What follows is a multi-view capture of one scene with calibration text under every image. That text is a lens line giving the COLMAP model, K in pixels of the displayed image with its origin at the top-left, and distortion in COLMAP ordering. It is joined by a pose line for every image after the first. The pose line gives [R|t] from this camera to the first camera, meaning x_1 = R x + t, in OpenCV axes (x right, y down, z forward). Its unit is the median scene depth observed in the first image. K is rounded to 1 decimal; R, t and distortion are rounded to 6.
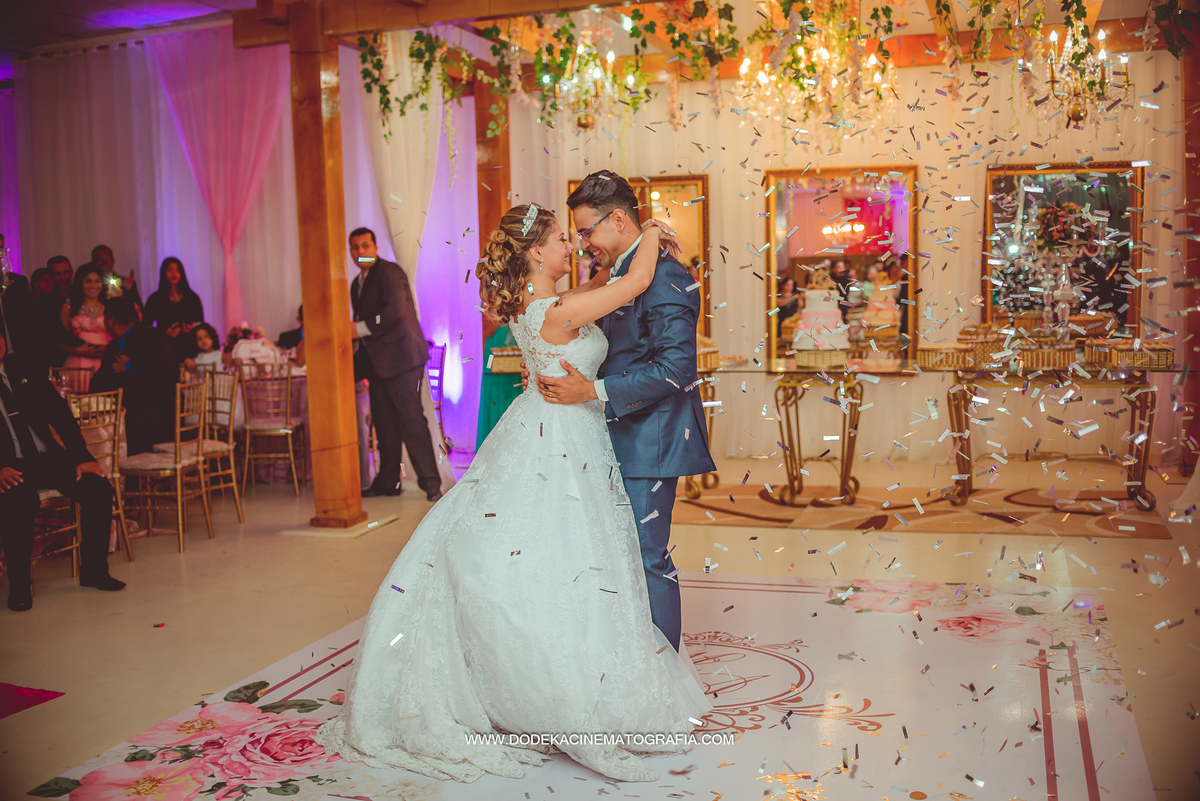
lens RADIAL K [[1208.4, 0, 605.7], [0, 1208.4, 392.7], [0, 0, 1]] dist [-0.222686, 0.200592]
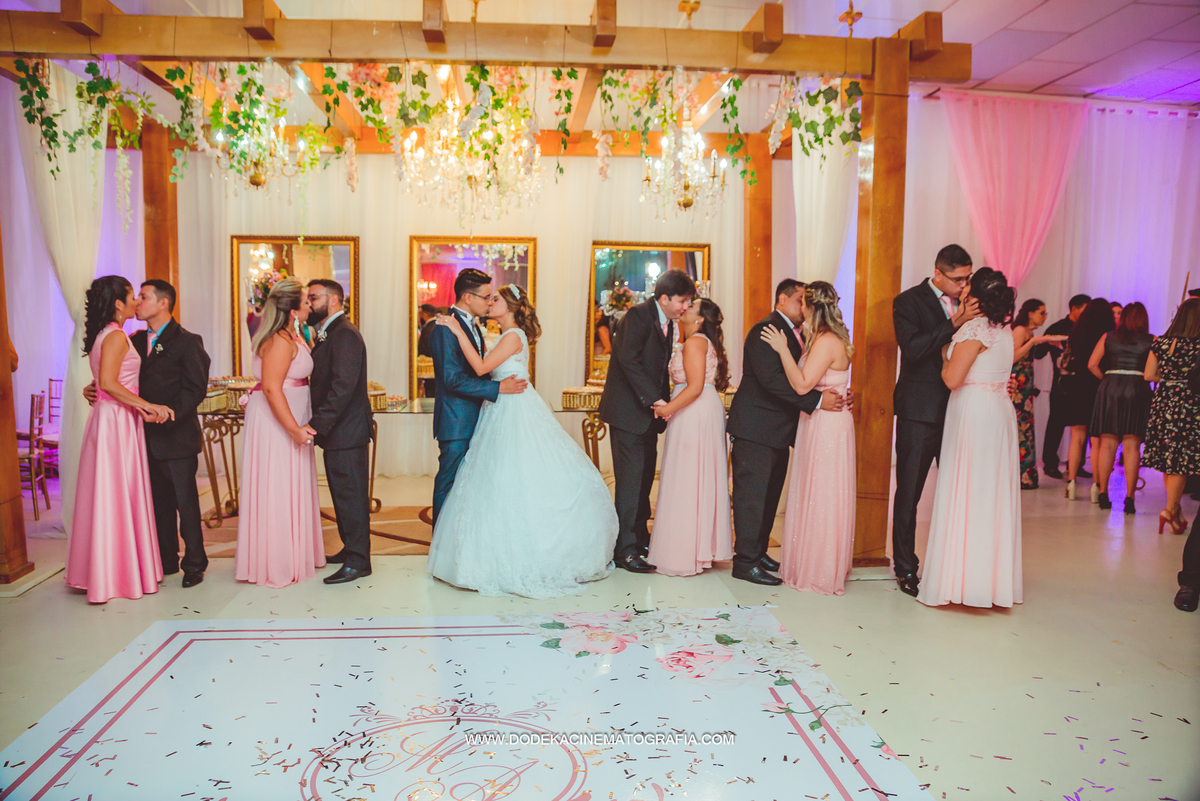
lens RADIAL K [[836.3, 0, 600.0], [0, 836.3, 400.5], [0, 0, 1]] dist [-0.141818, 0.079376]
pose [[0.907337, -0.008459, 0.420320, -0.055531], [0.008335, 0.999963, 0.002131, -0.031594], [-0.420322, 0.001570, 0.907374, 0.247369]]
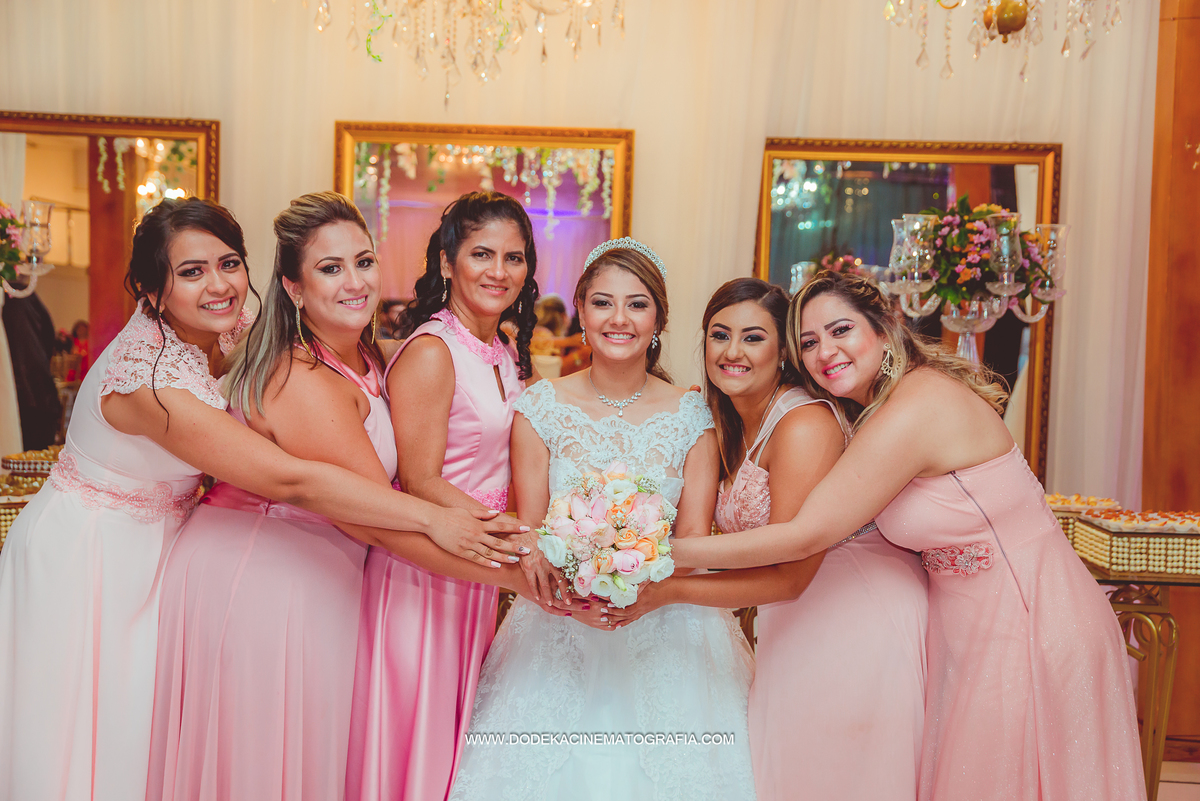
lens RADIAL K [[1523.1, 0, 600.0], [0, 1523.1, 400.5], [0, 0, 1]] dist [0.099281, 0.078969]
pose [[0.955198, 0.036178, 0.293748, 0.074114], [-0.022251, 0.998470, -0.050614, -0.052151], [-0.295130, 0.041811, 0.954542, 0.485624]]
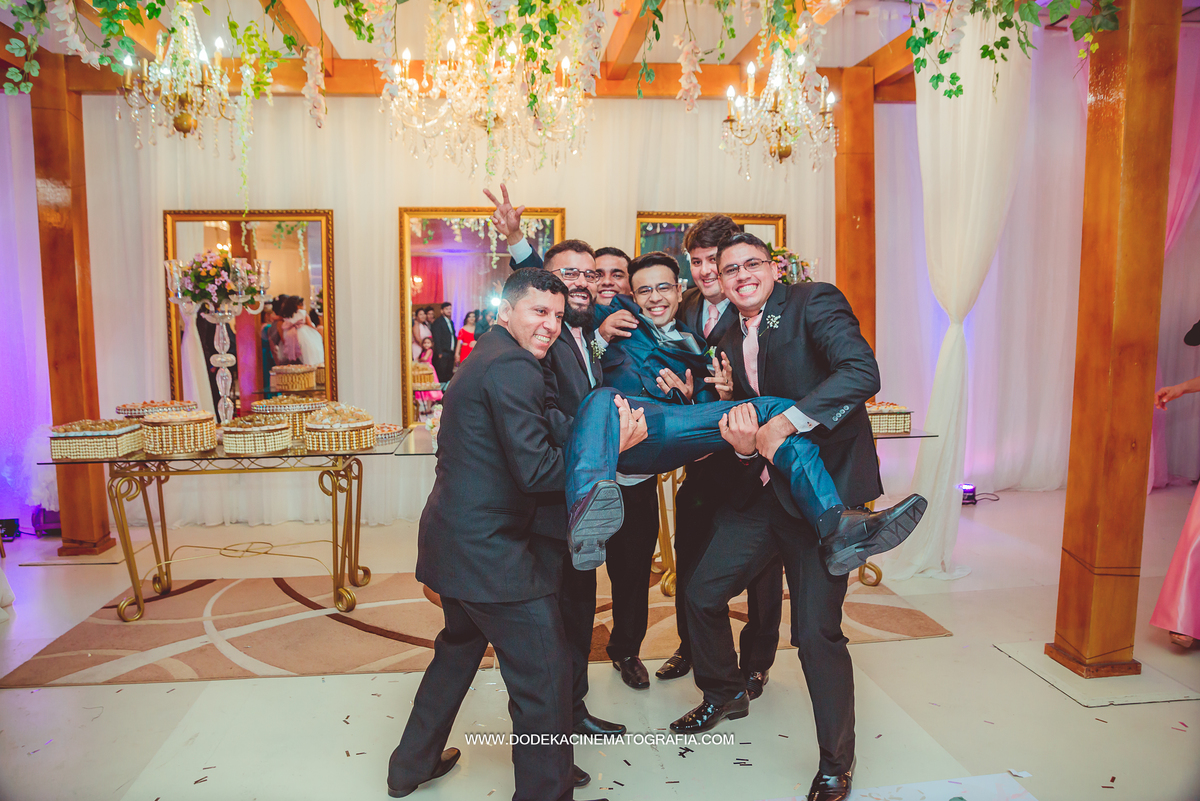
lens RADIAL K [[836.3, 0, 600.0], [0, 836.3, 400.5], [0, 0, 1]] dist [-0.141818, 0.079376]
pose [[0.898624, -0.028227, 0.437811, -0.009098], [0.027561, 0.999589, 0.007876, -0.056255], [-0.437854, 0.004989, 0.899032, 0.515000]]
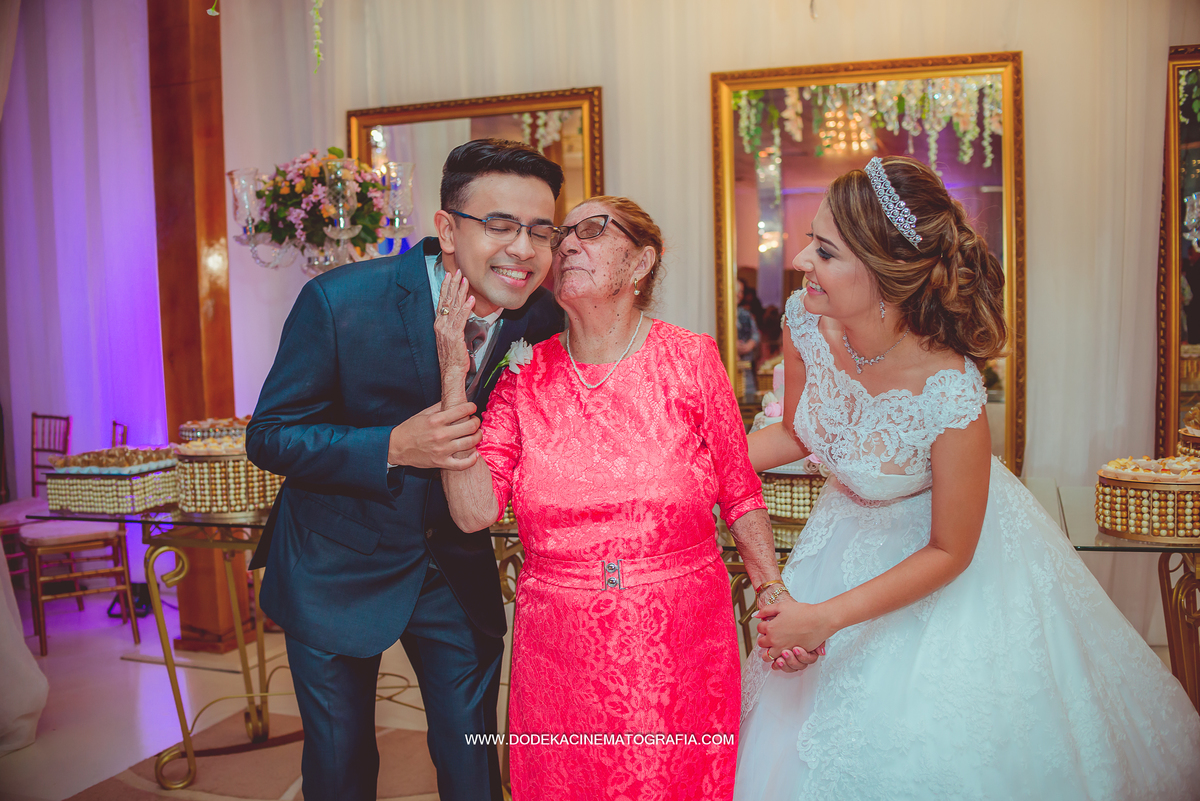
lens RADIAL K [[1208.4, 0, 605.7], [0, 1208.4, 392.7], [0, 0, 1]] dist [-0.222686, 0.200592]
pose [[0.999952, -0.009034, -0.003855, 0.123385], [0.008962, 0.999795, -0.018130, -0.059922], [0.004018, 0.018095, 0.999828, 0.692693]]
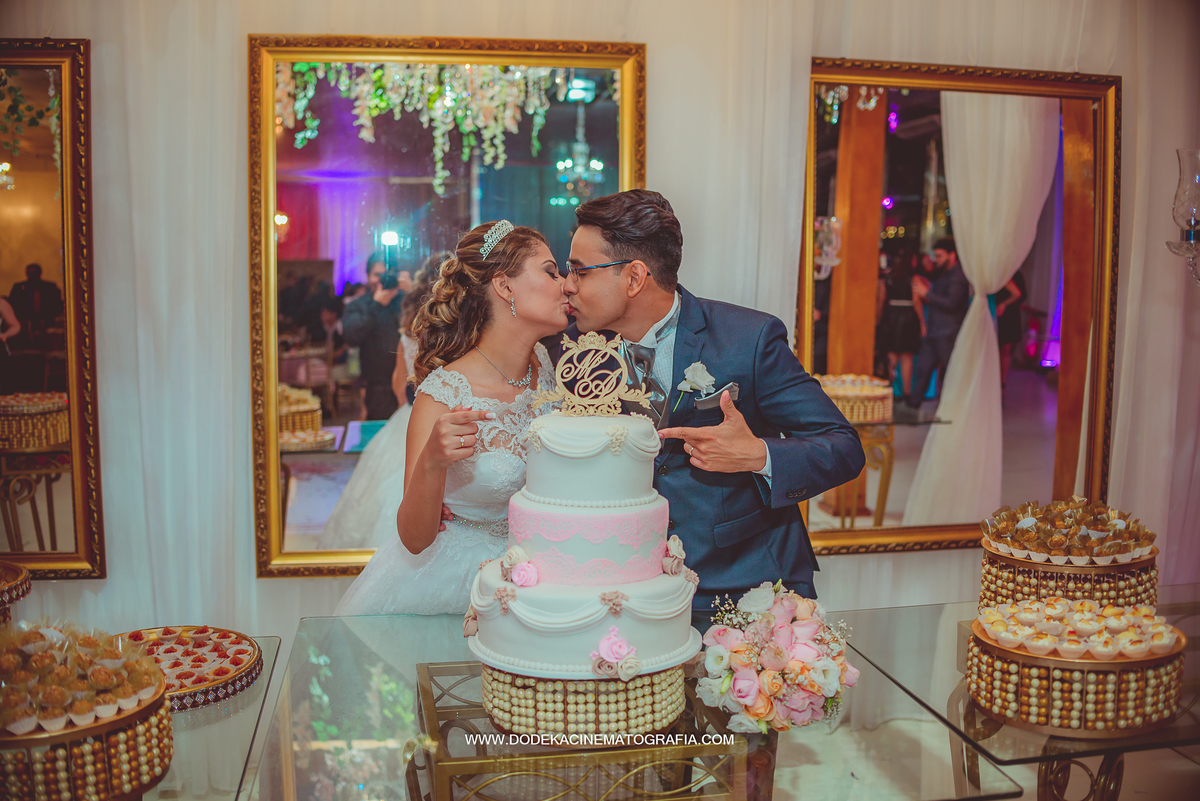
lens RADIAL K [[1208.4, 0, 605.7], [0, 1208.4, 392.7], [0, 0, 1]] dist [-0.222686, 0.200592]
pose [[0.873229, -0.026914, 0.486566, 0.069032], [0.027666, 0.999601, 0.005640, -0.100976], [-0.486524, 0.008536, 0.873625, 0.863721]]
